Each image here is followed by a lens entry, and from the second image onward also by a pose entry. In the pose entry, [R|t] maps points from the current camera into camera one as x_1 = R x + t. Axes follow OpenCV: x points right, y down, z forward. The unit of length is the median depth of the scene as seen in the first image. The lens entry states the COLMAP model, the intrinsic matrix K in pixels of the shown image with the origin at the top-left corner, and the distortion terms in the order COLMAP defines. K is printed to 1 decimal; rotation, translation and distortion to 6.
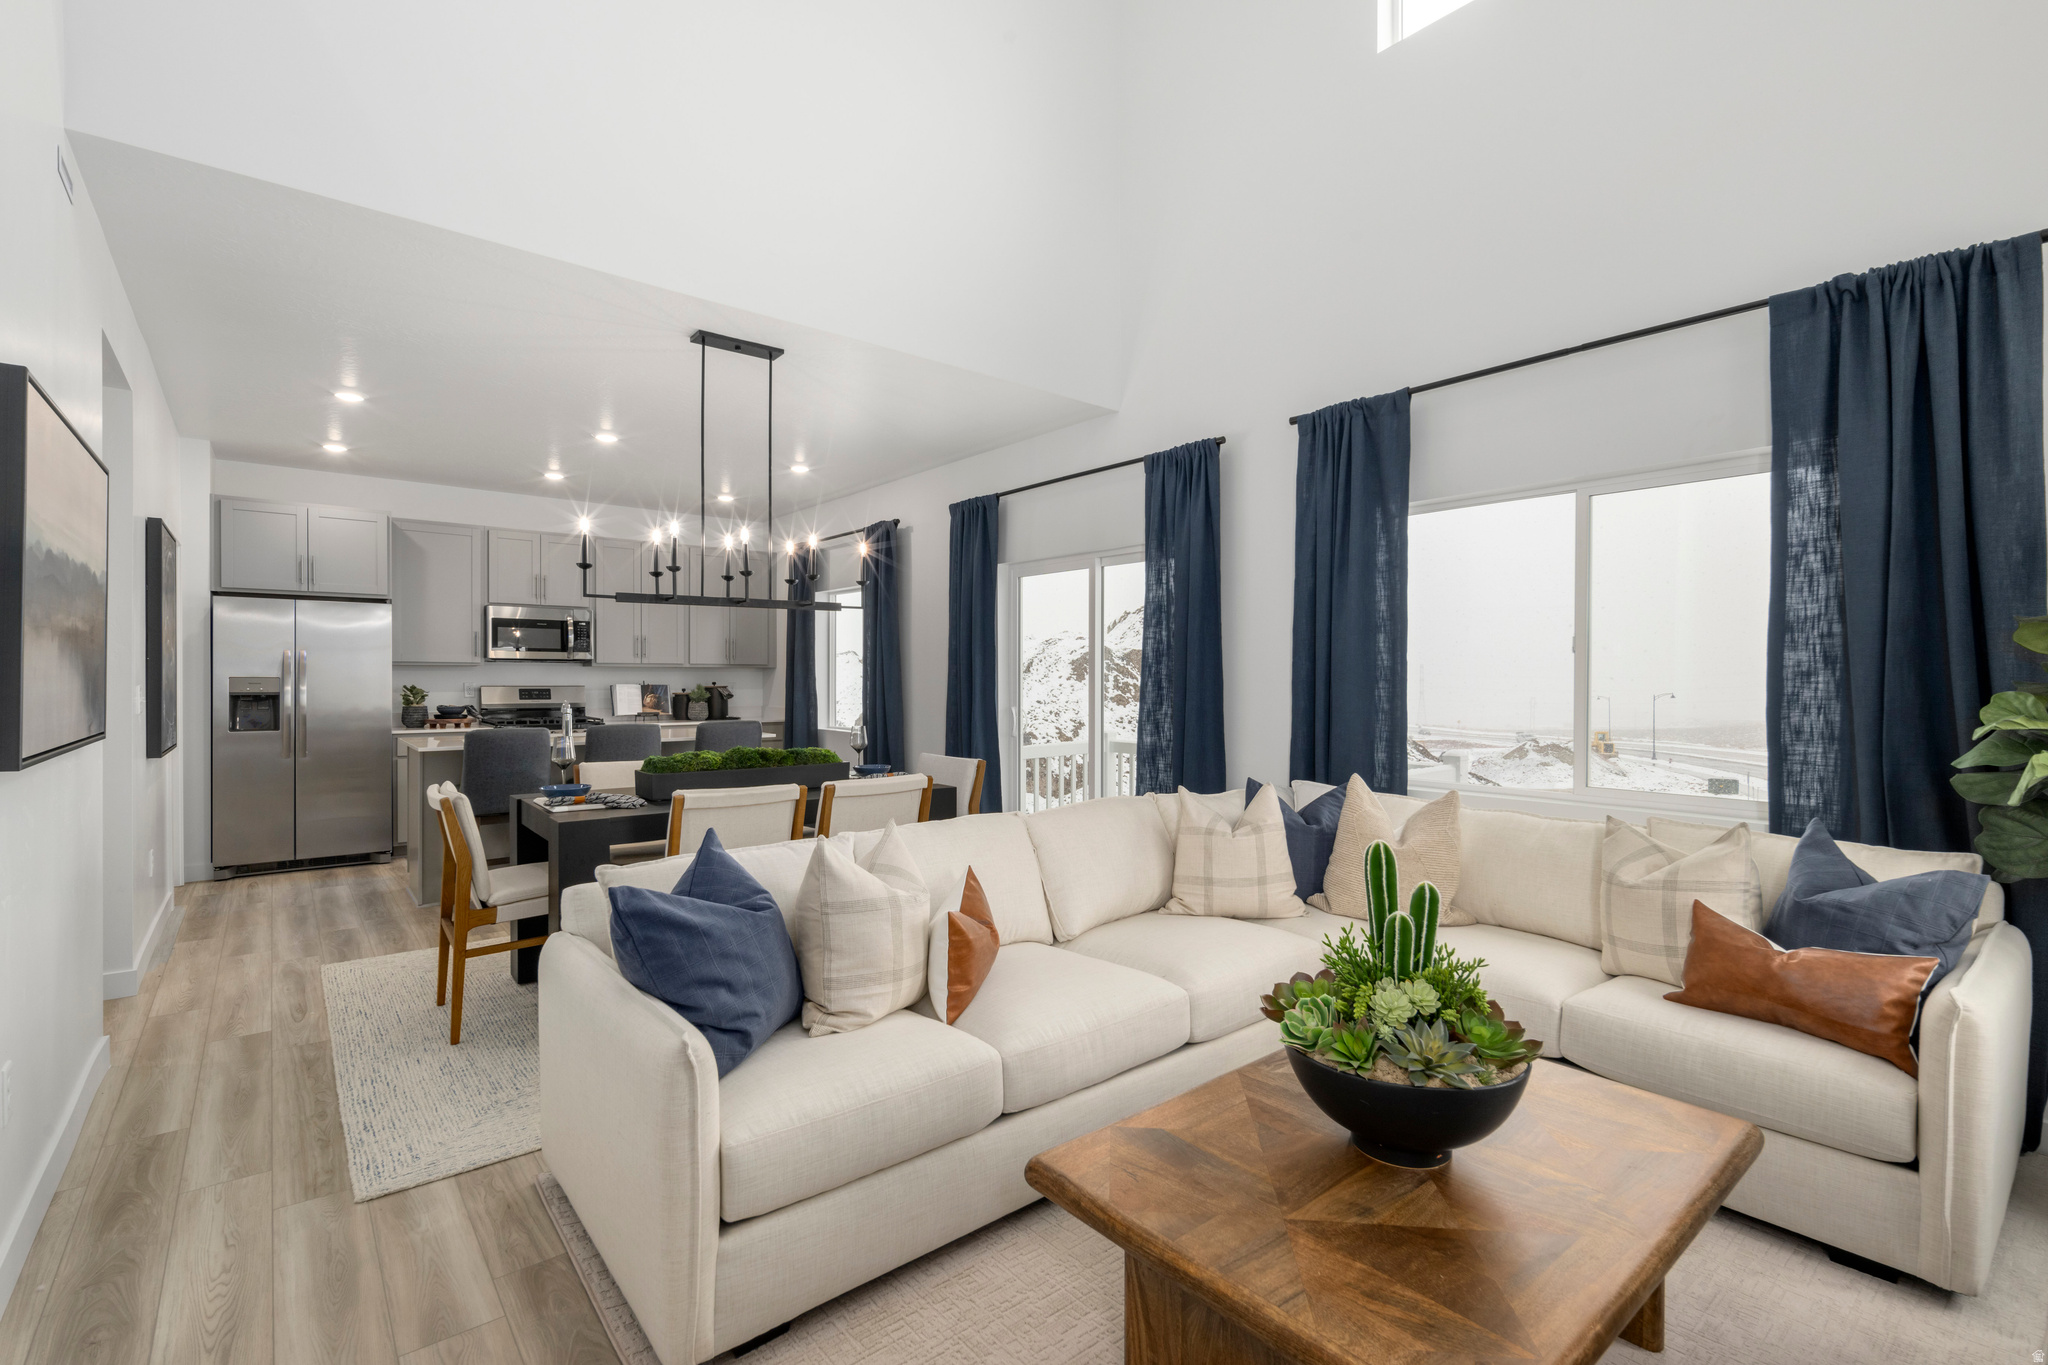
lens RADIAL K [[912.6, 0, 1031.5], [0, 912.6, 685.4], [0, 0, 1]] dist [-0.000474, -0.000812]
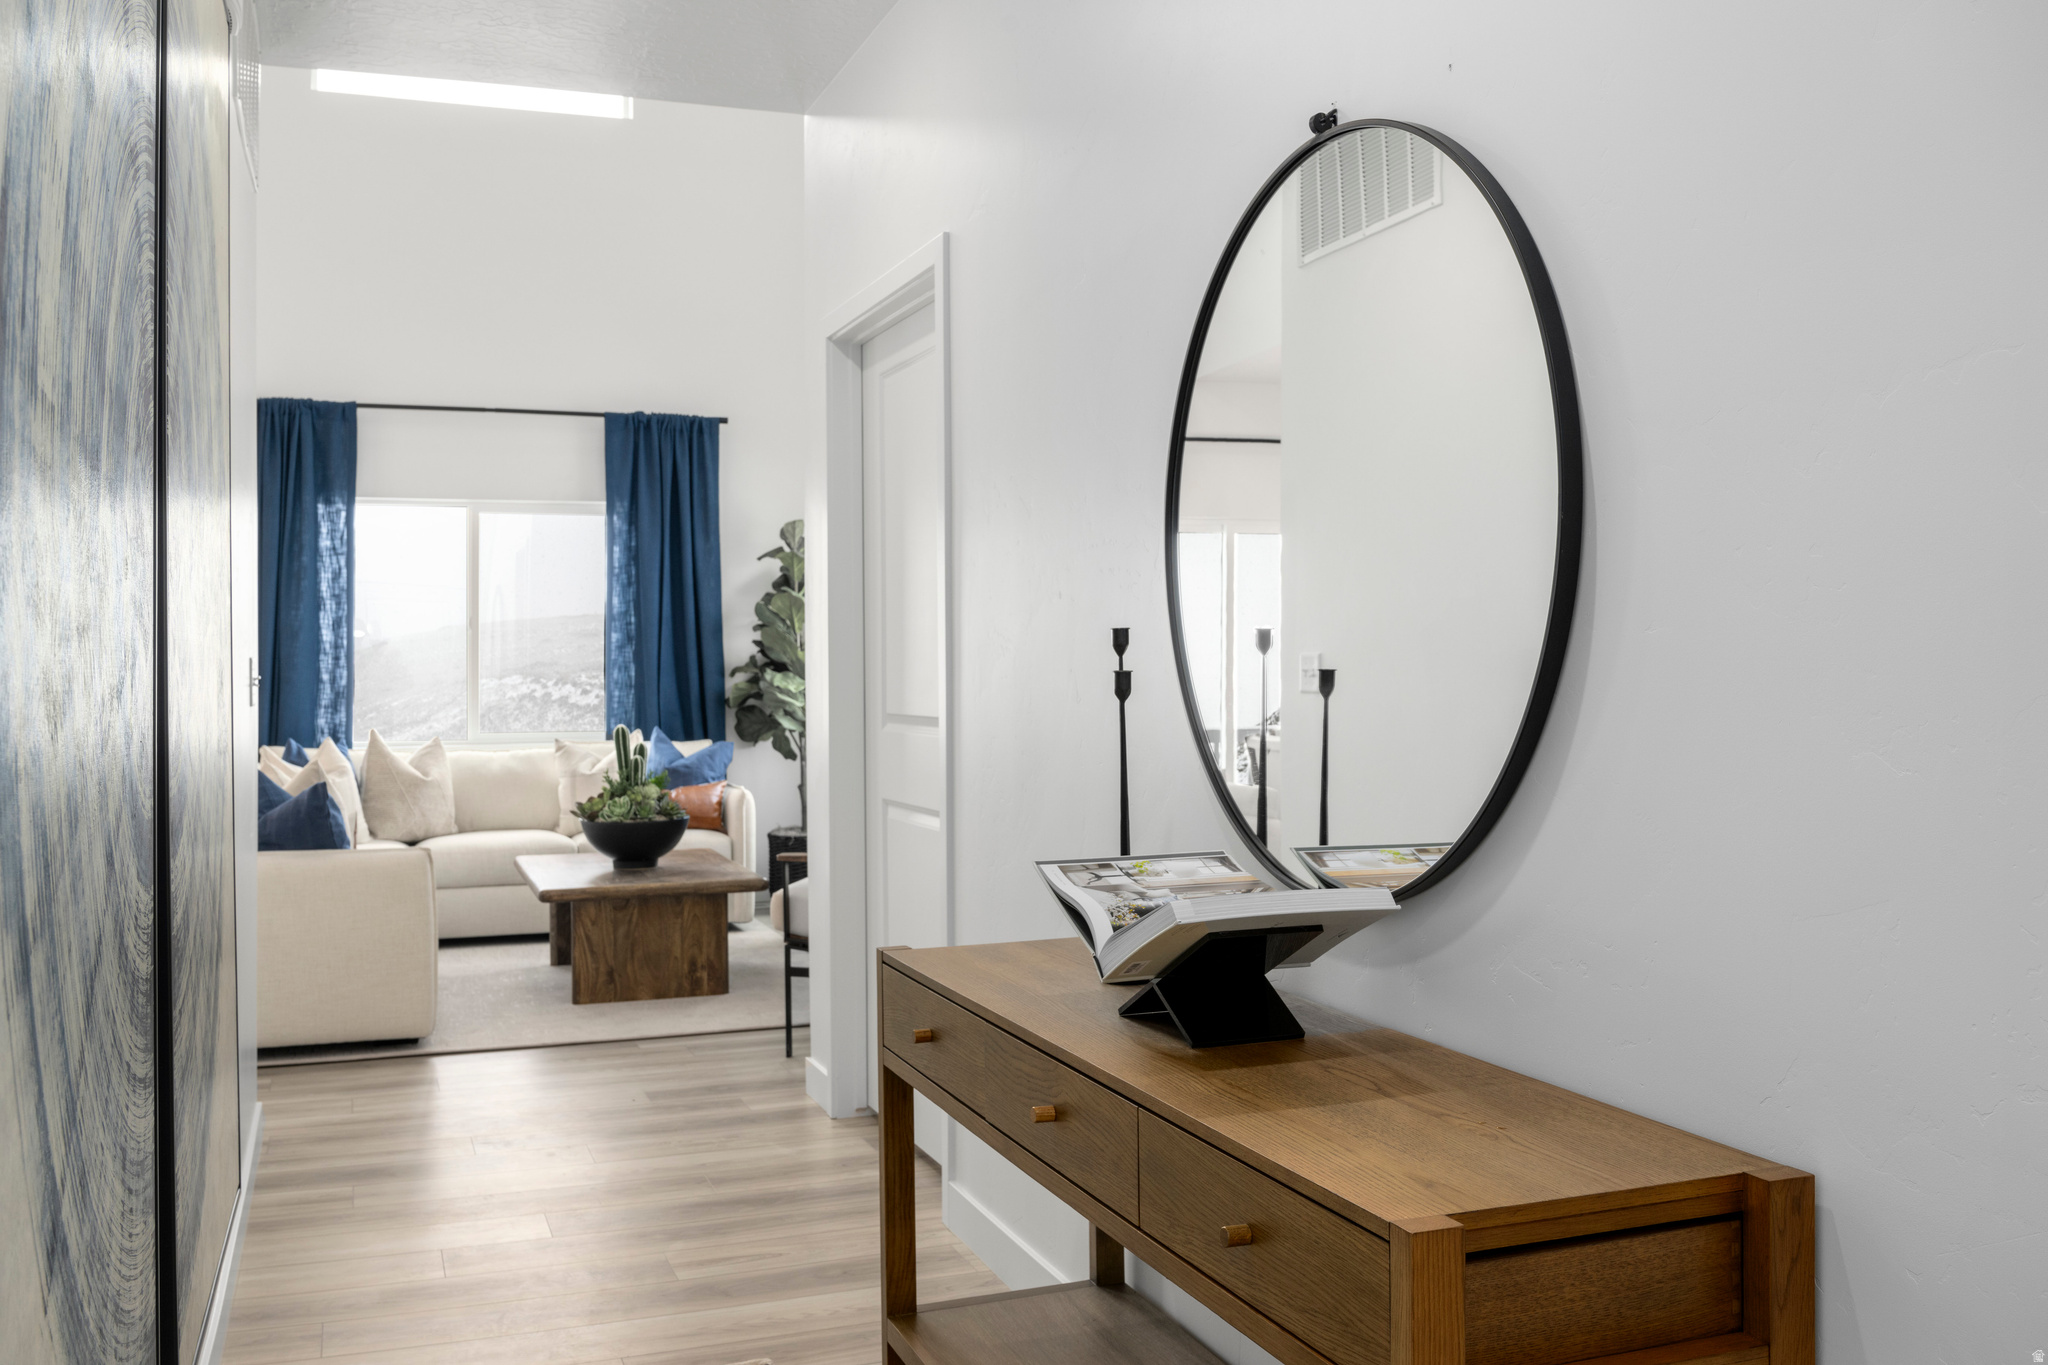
lens RADIAL K [[1812.9, 0, 1024.0], [0, 1812.9, 669.1], [0, 0, 1]] dist [-0.059138, -0.001511]
pose [[0.328225, -0.012821, 0.944513, -1.921184], [0.015398, 0.999848, 0.008221, 0.011488], [-0.944474, 0.011845, 0.328372, -0.720114]]
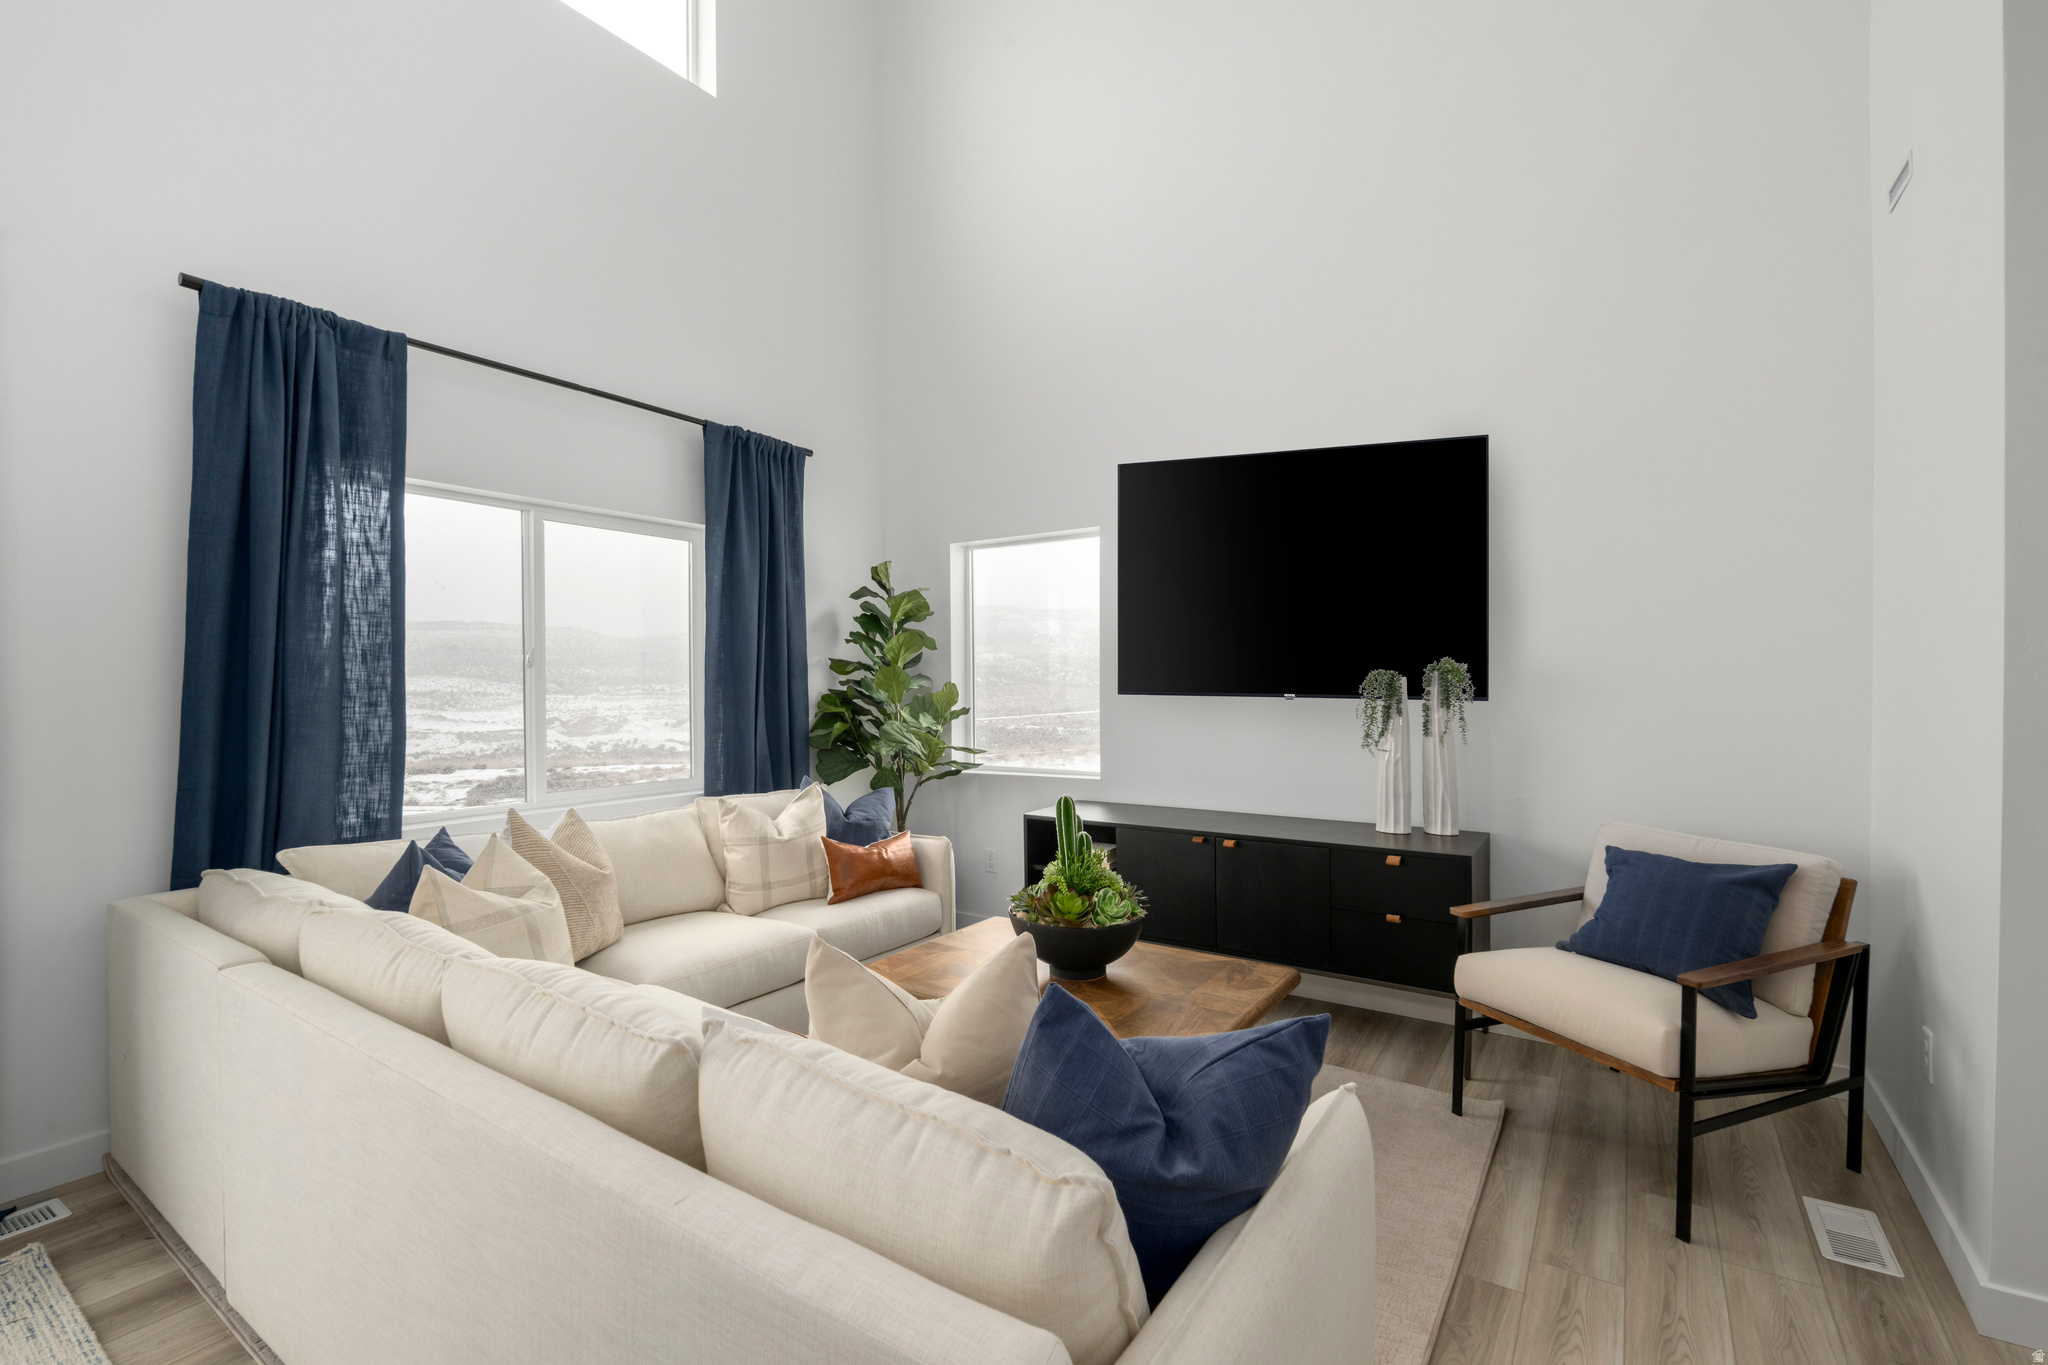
lens RADIAL K [[912.6, 0, 1029.2], [0, 912.6, 695.4], [0, 0, 1]] dist [-0.000474, -0.000812]
pose [[-0.298499, -0.024501, 0.954095, -0.691342], [0.005575, 0.999609, 0.027414, -0.034064], [-0.954394, 0.013502, -0.298245, 0.935253]]
